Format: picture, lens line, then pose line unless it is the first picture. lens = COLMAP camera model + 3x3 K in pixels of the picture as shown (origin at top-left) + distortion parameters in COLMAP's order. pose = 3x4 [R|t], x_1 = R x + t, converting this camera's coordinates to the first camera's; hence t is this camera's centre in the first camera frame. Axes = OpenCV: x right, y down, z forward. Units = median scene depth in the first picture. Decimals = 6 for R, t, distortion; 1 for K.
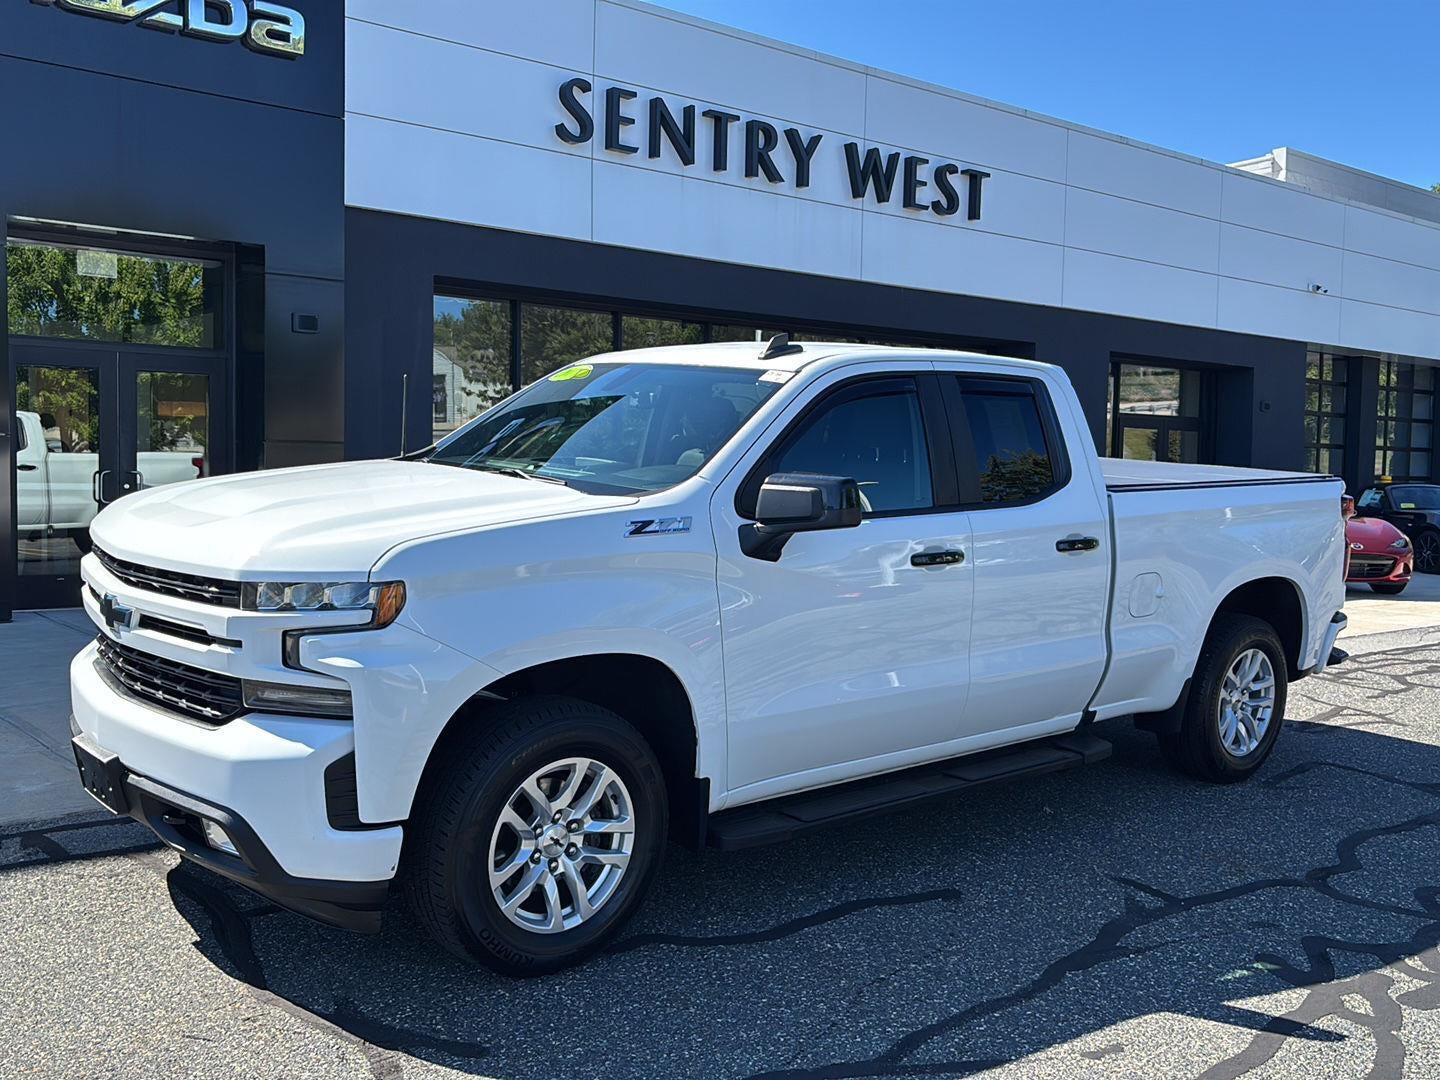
lens RADIAL K [[1388.9, 0, 722.2], [0, 1388.9, 534.8], [0, 0, 1]] dist [0.013461, 0.000000]
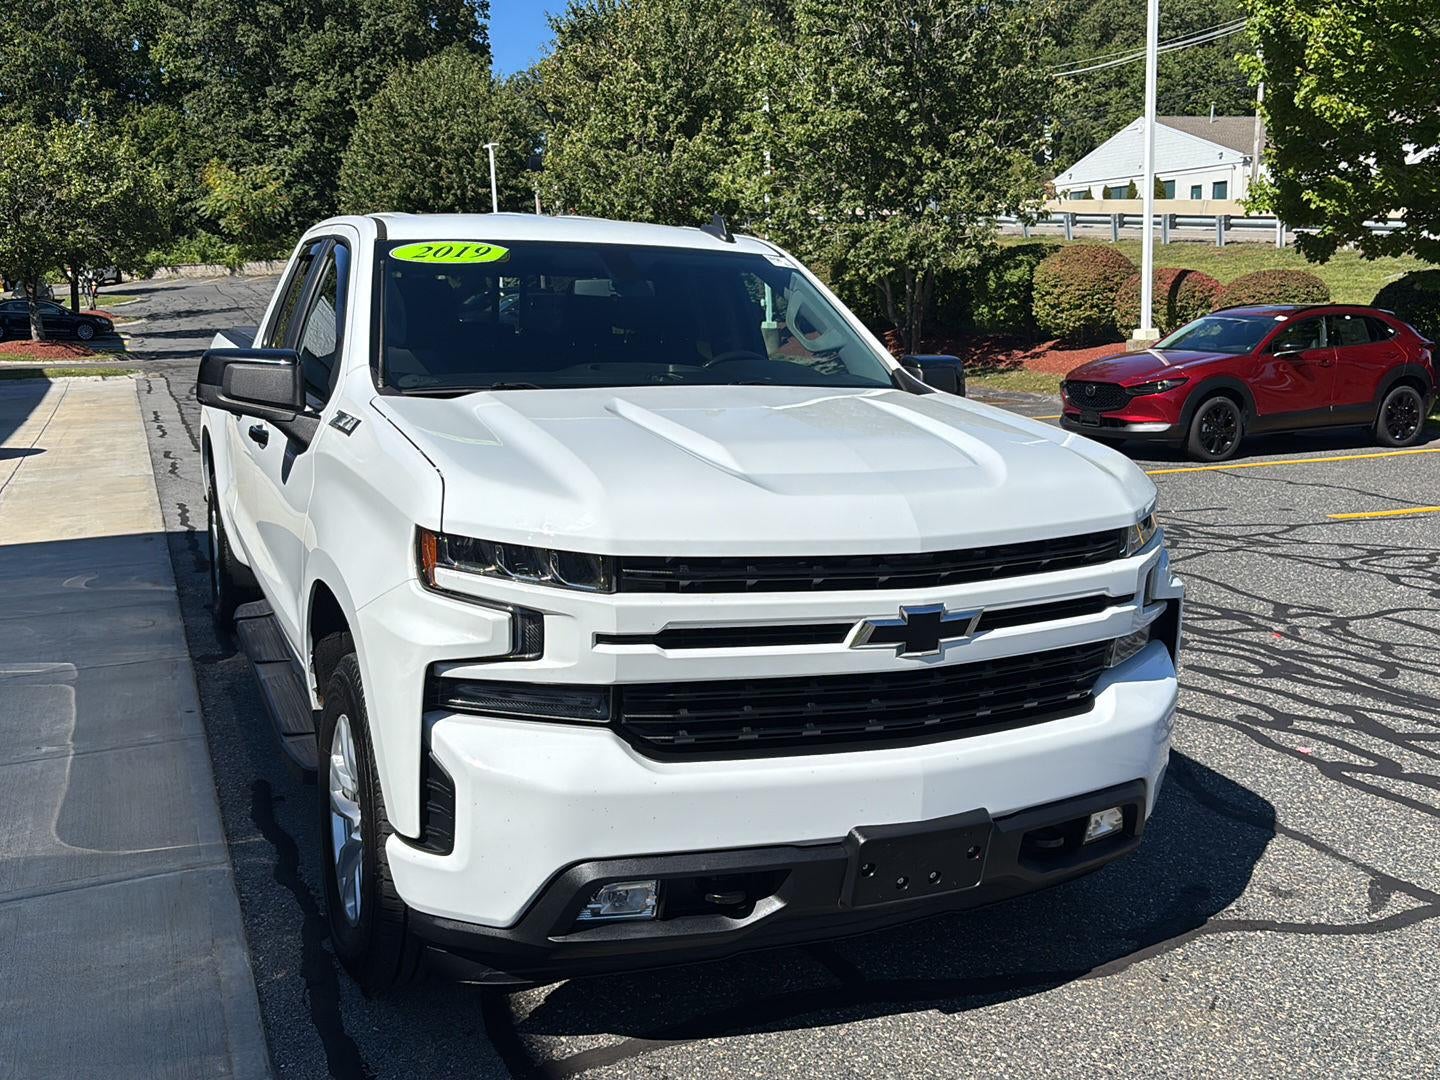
lens RADIAL K [[1388.9, 0, 720.9], [0, 1388.9, 541.4], [0, 0, 1]] dist [0.013461, 0.000000]
pose [[0.284294, -0.203274, 0.936940, -0.810424], [0.087136, 0.978698, 0.185895, -0.091615], [-0.954769, 0.028793, 0.295951, 0.651581]]
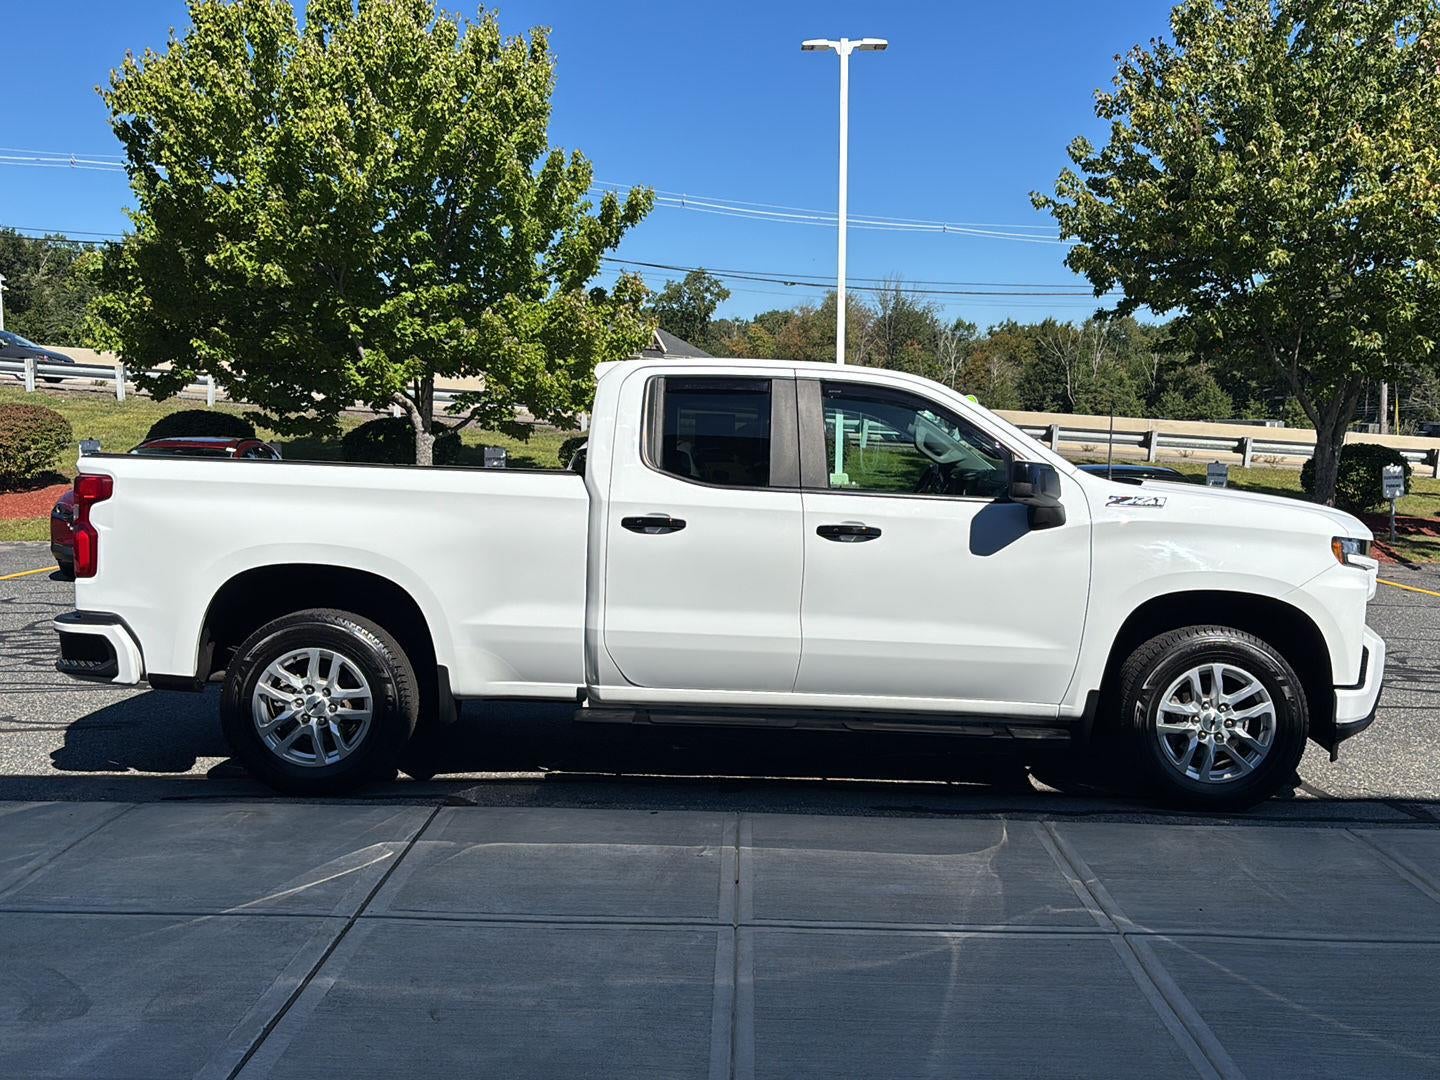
lens RADIAL K [[1388.9, 0, 716.7], [0, 1388.9, 546.6], [0, 0, 1]] dist [0.013461, 0.000000]
pose [[-0.758512, -0.094842, 0.644721, -0.696153], [0.010122, 0.987518, 0.157179, -0.178036], [-0.651581, 0.125748, -0.748084, 2.008796]]
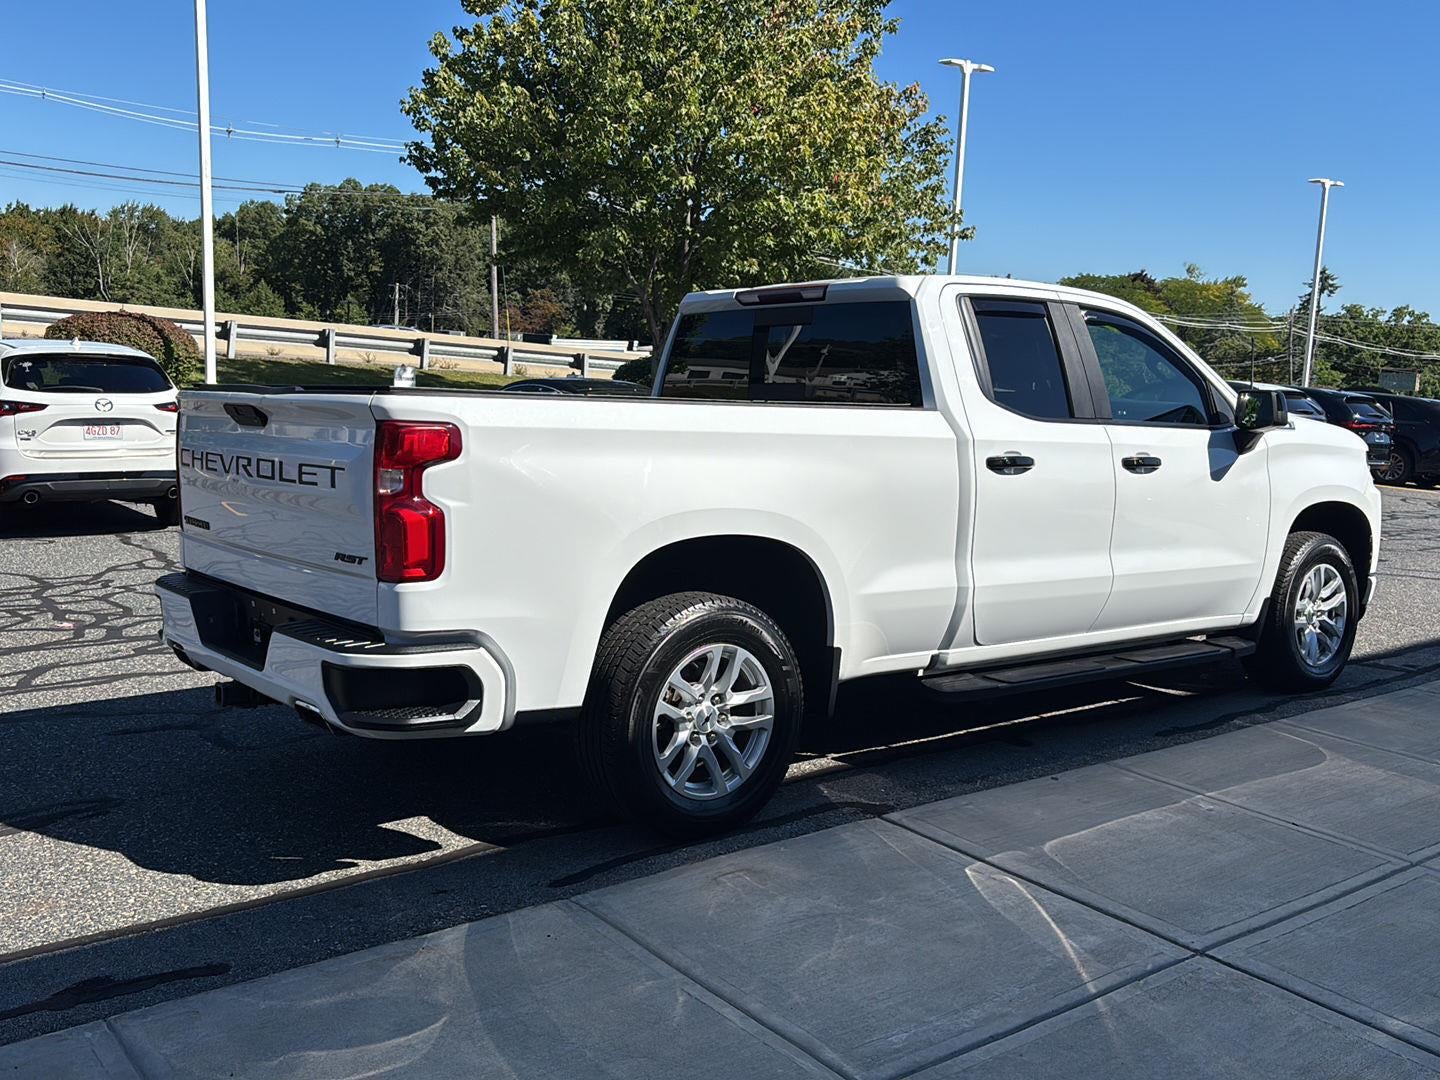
lens RADIAL K [[1388.9, 0, 716.6], [0, 1388.9, 567.6], [0, 0, 1]] dist [0.013461, 0.000000]
pose [[-0.997801, -0.063375, 0.019400, 0.196035], [-0.057444, 0.972934, 0.223827, -0.161197], [-0.033060, 0.222221, -0.974436, 2.193938]]
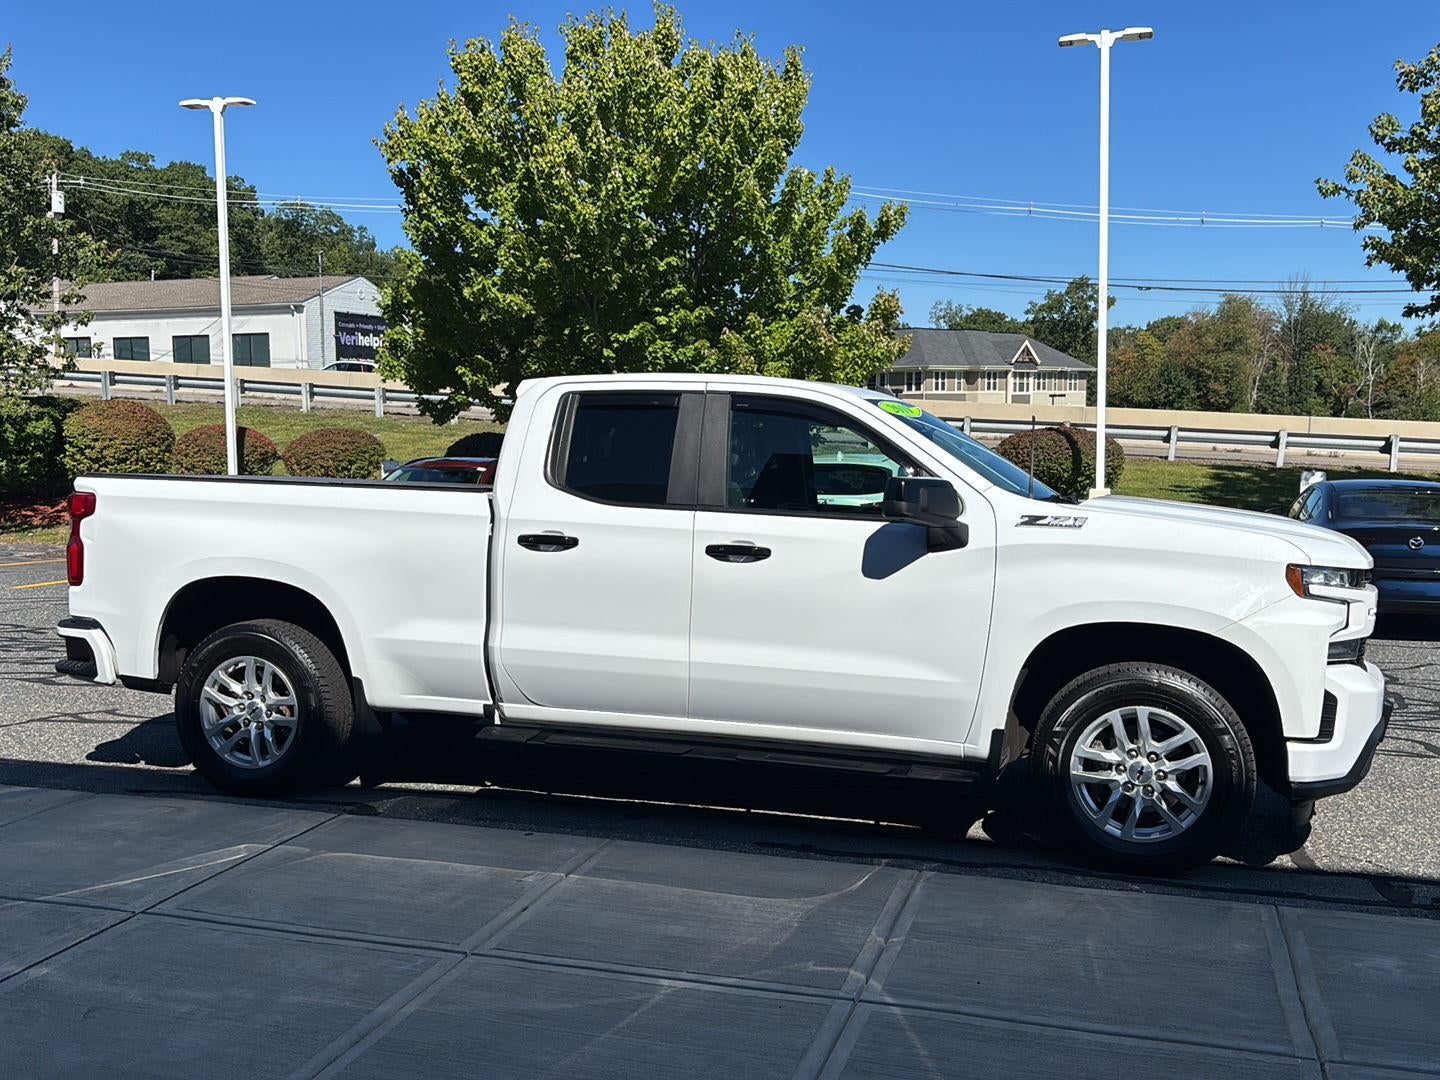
lens RADIAL K [[1388.9, 0, 719.3], [0, 1388.9, 547.7], [0, 0, 1]] dist [0.013461, 0.000000]
pose [[-0.551873, -0.094169, 0.828594, -0.915797], [0.039749, 0.989504, 0.138930, -0.165604], [-0.832980, 0.109607, -0.542338, 1.710229]]
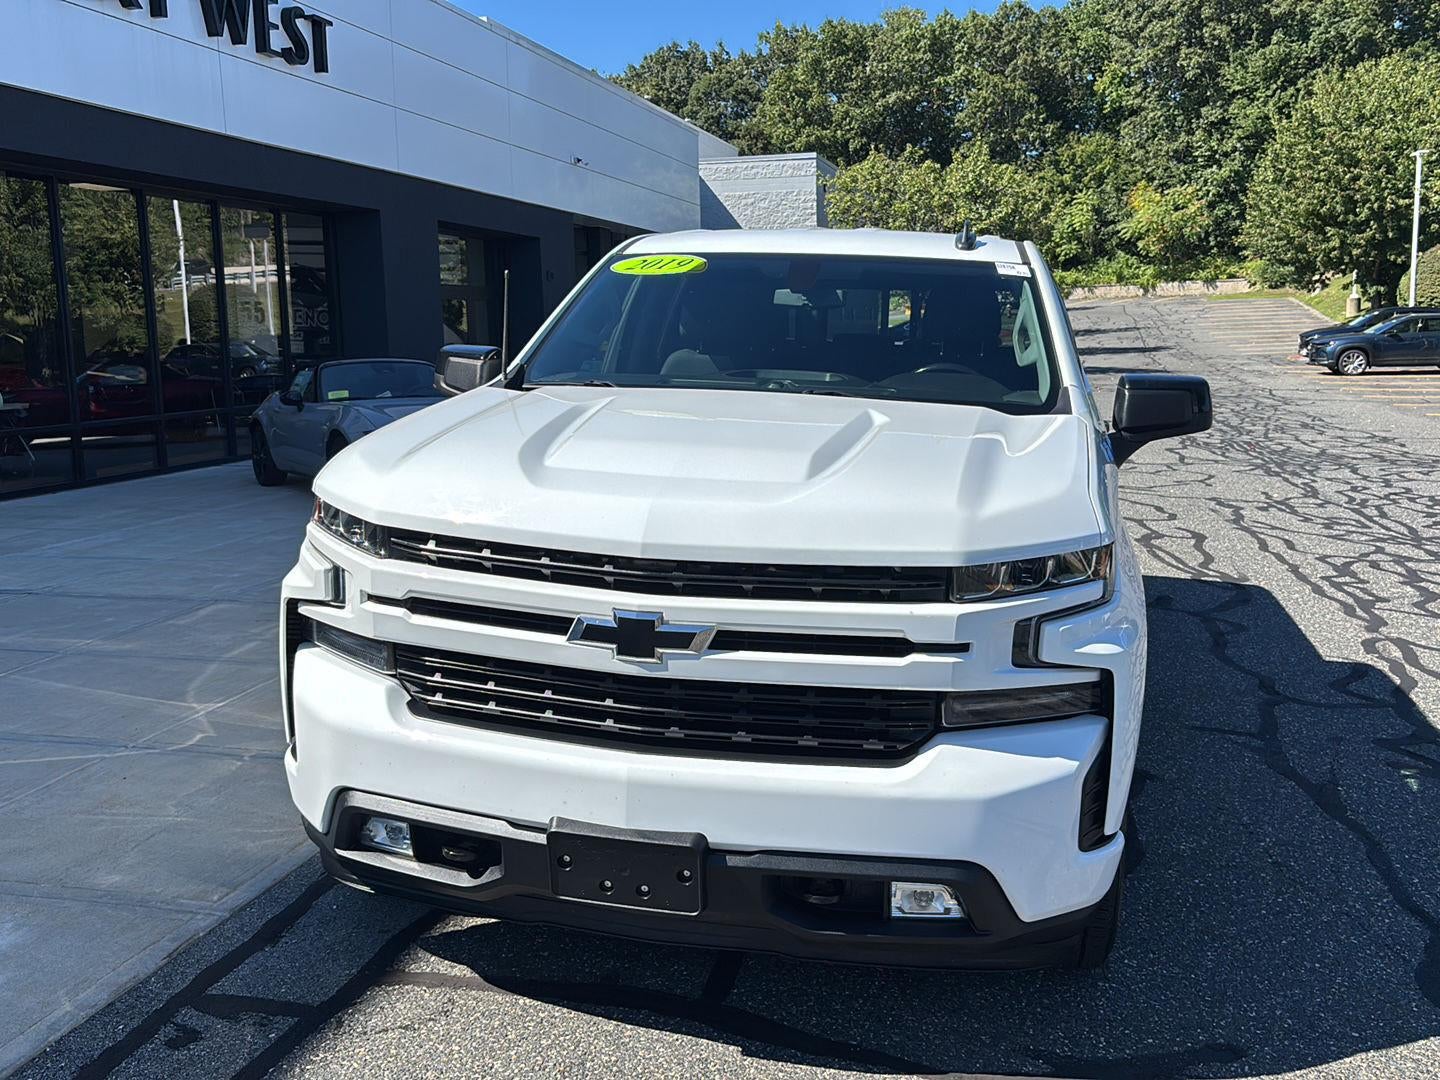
lens RADIAL K [[1388.9, 0, 715.5], [0, 1388.9, 539.3], [0, 0, 1]] dist [0.013461, 0.000000]
pose [[0.806552, -0.123018, 0.578221, -0.582429], [0.065398, 0.990673, 0.119545, -0.051715], [-0.587534, -0.058604, 0.807075, 0.313035]]
